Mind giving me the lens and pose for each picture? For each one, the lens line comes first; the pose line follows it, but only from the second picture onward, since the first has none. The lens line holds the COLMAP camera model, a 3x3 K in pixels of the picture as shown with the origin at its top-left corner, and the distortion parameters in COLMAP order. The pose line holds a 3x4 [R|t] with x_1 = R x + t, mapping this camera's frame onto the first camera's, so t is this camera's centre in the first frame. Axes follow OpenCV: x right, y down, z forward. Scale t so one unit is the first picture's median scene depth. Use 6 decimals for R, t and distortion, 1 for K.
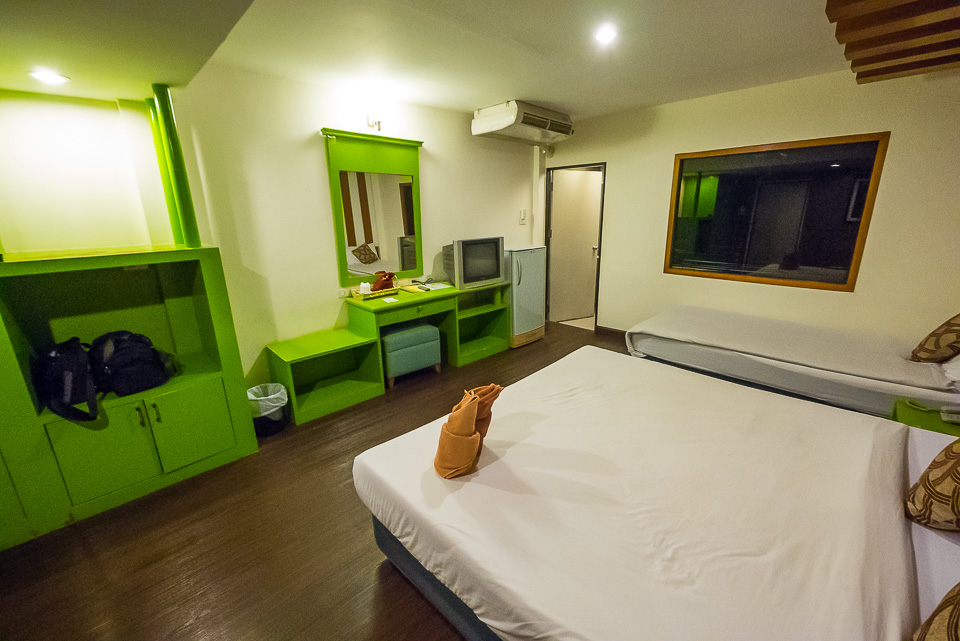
lens RADIAL K [[390.1, 0, 480.0], [0, 390.1, 320.5], [0, 0, 1]] dist [-0.001618, -0.000108]
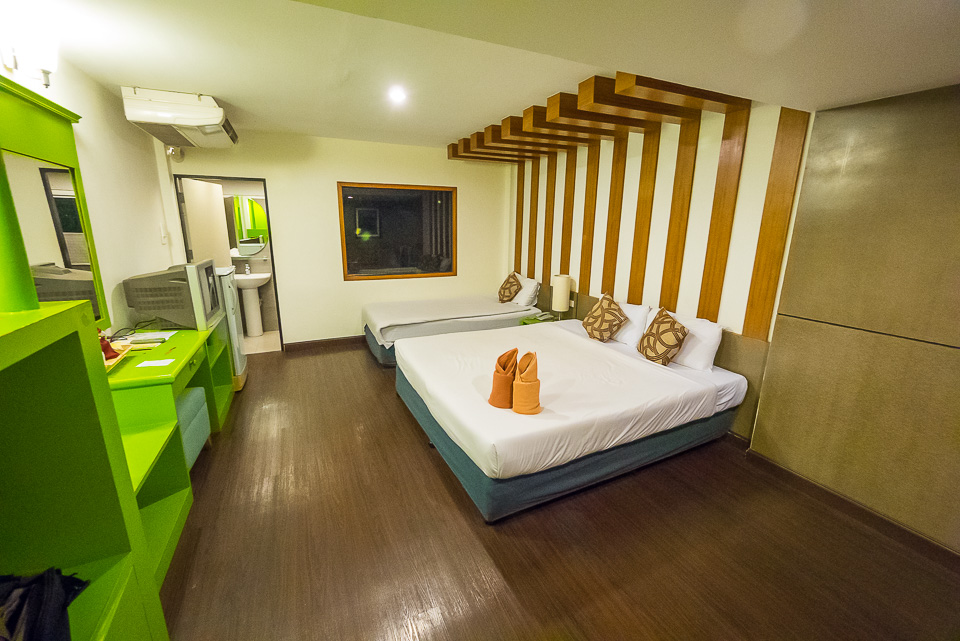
lens RADIAL K [[390.1, 0, 480.0], [0, 390.1, 320.5], [0, 0, 1]] dist [-0.001618, -0.000108]
pose [[0.346581, -0.206757, 0.914950, -0.581446], [0.244609, 0.961578, 0.124636, -0.063693], [-0.905565, 0.180608, 0.383839, 0.240340]]
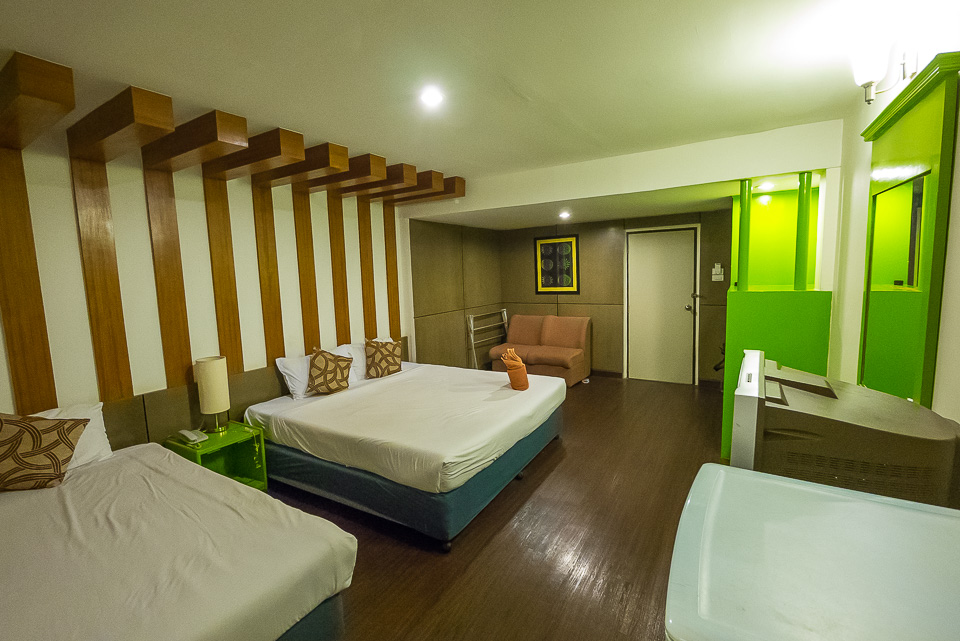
lens RADIAL K [[390.1, 0, 480.0], [0, 390.1, 320.5], [0, 0, 1]] dist [-0.001618, -0.000108]
pose [[-0.969868, 0.076317, -0.231371, 0.289498], [-0.019082, 0.922959, 0.384424, -0.363870], [0.242884, 0.377255, -0.893692, 1.247625]]
